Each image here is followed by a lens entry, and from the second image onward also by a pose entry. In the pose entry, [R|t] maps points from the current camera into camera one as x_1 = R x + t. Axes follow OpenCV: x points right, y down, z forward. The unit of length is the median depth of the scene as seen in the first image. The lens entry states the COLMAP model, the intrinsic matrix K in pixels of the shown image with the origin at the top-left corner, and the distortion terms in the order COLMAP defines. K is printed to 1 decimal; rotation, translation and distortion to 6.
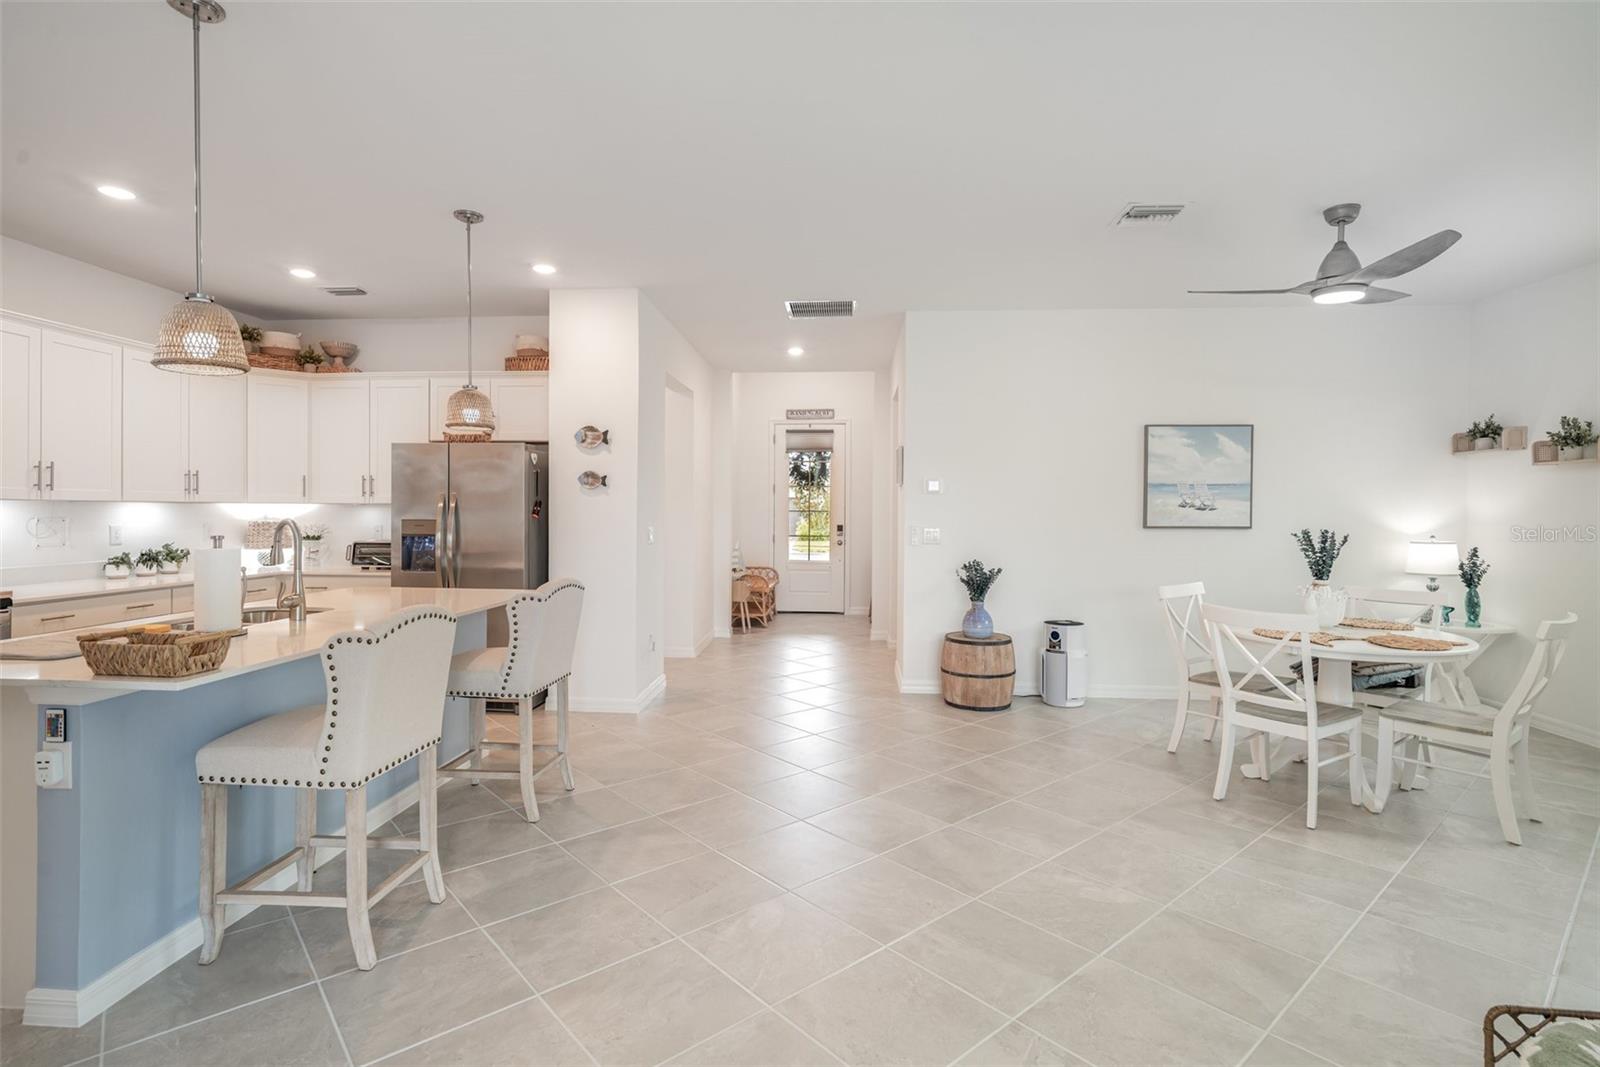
lens RADIAL K [[780.7, 0, 791.3], [0, 780.7, 516.5], [0, 0, 1]] dist [-0.020848, 0.008806]
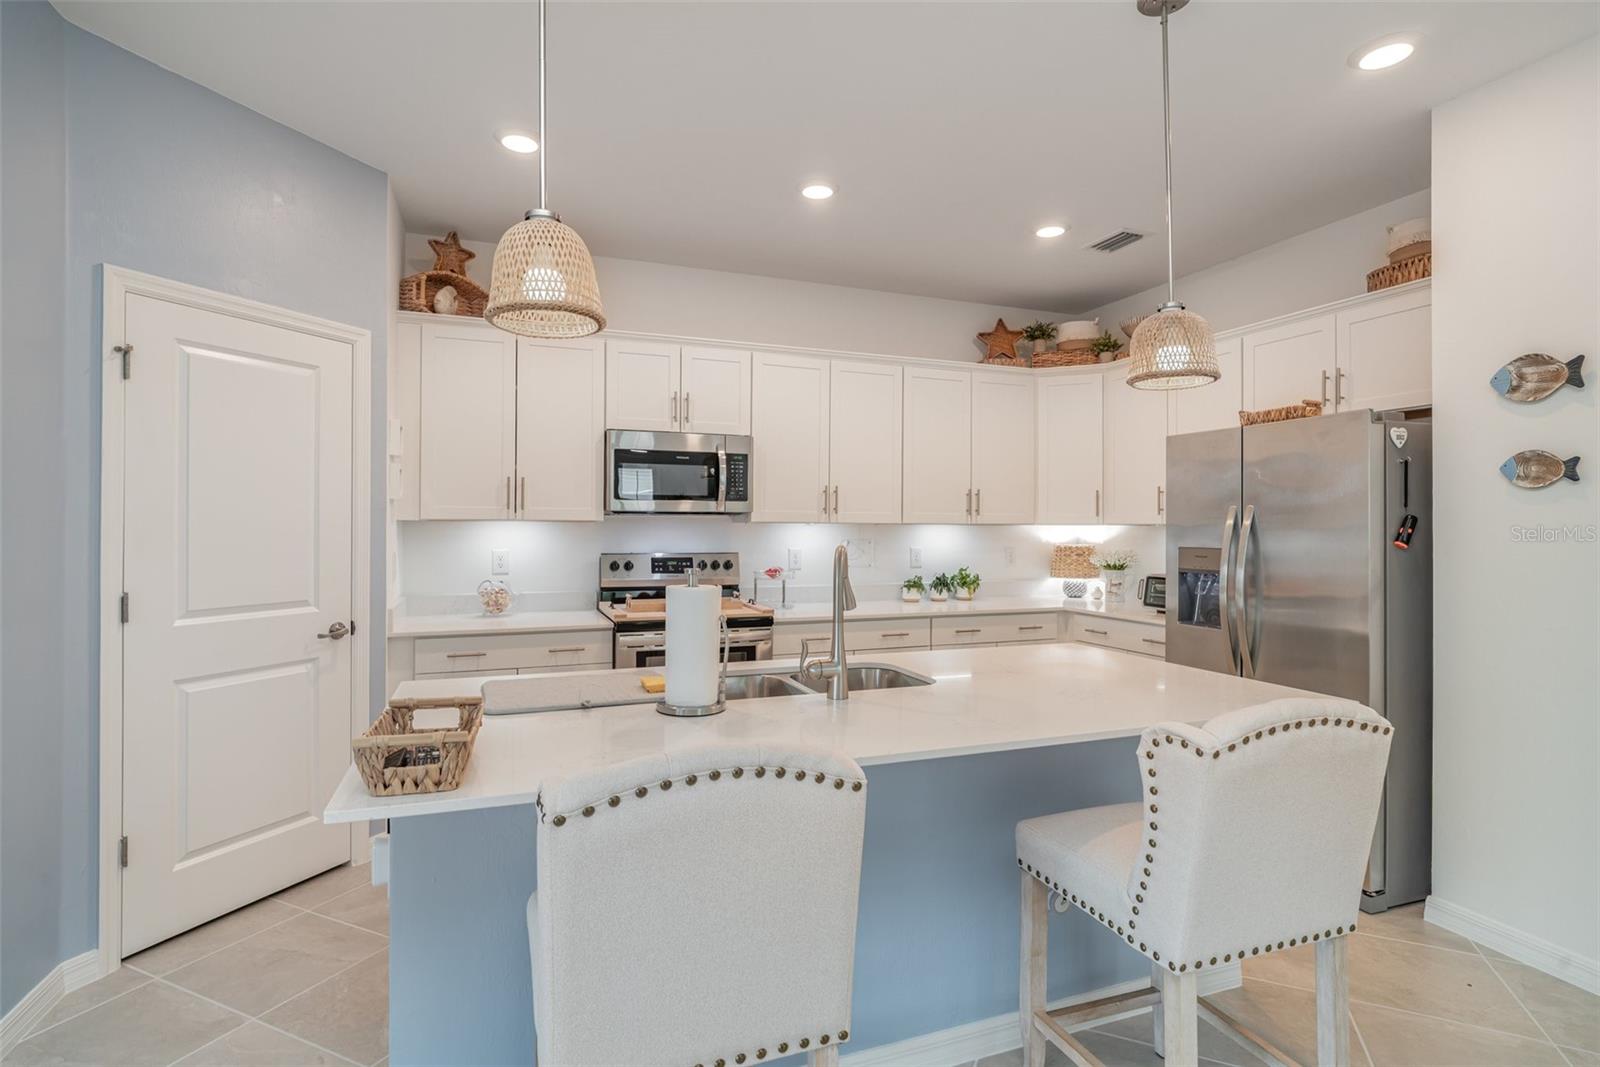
lens RADIAL K [[780.7, 0, 797.7], [0, 780.7, 523.2], [0, 0, 1]] dist [-0.020848, 0.008806]
pose [[0.424216, -0.010378, -0.905502, -0.025514], [-0.007529, 0.999859, -0.014987, -0.003892], [0.905530, 0.013175, 0.424078, 0.404766]]
